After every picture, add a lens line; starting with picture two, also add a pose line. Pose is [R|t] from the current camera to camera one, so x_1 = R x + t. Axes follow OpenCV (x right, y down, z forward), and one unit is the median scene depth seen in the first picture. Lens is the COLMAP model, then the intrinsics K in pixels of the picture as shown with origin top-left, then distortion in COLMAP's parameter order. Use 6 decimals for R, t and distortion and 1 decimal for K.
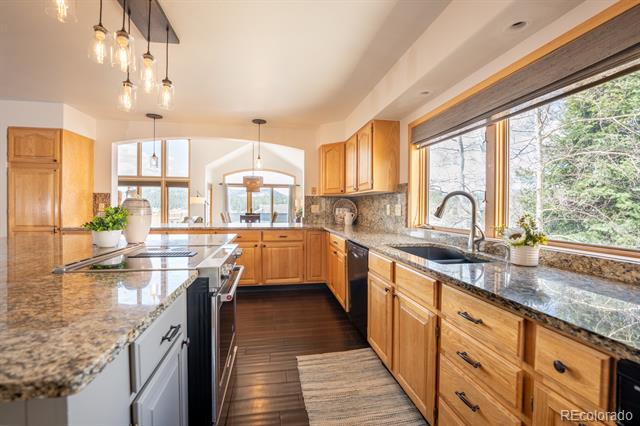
lens RADIAL K [[278.9, 0, 311.8], [0, 278.9, 207.0], [0, 0, 1]] dist [-0.001722, -0.000202]
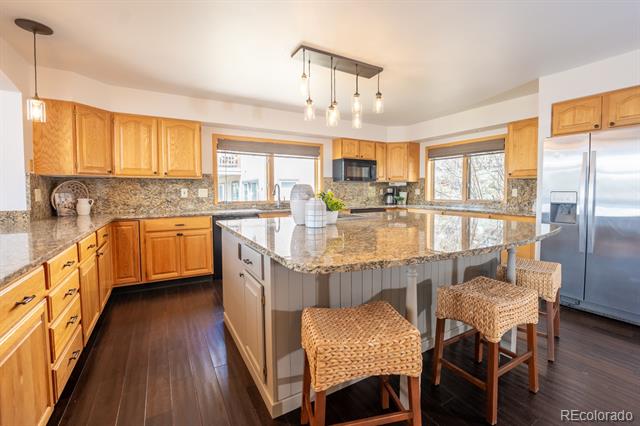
lens RADIAL K [[278.9, 0, 311.8], [0, 278.9, 207.0], [0, 0, 1]] dist [-0.001722, -0.000202]
pose [[-0.331776, -0.064706, 0.941137, -0.781313], [0.000644, 0.997629, 0.068817, -0.009101], [-0.943358, 0.023438, -0.330947, 0.633475]]
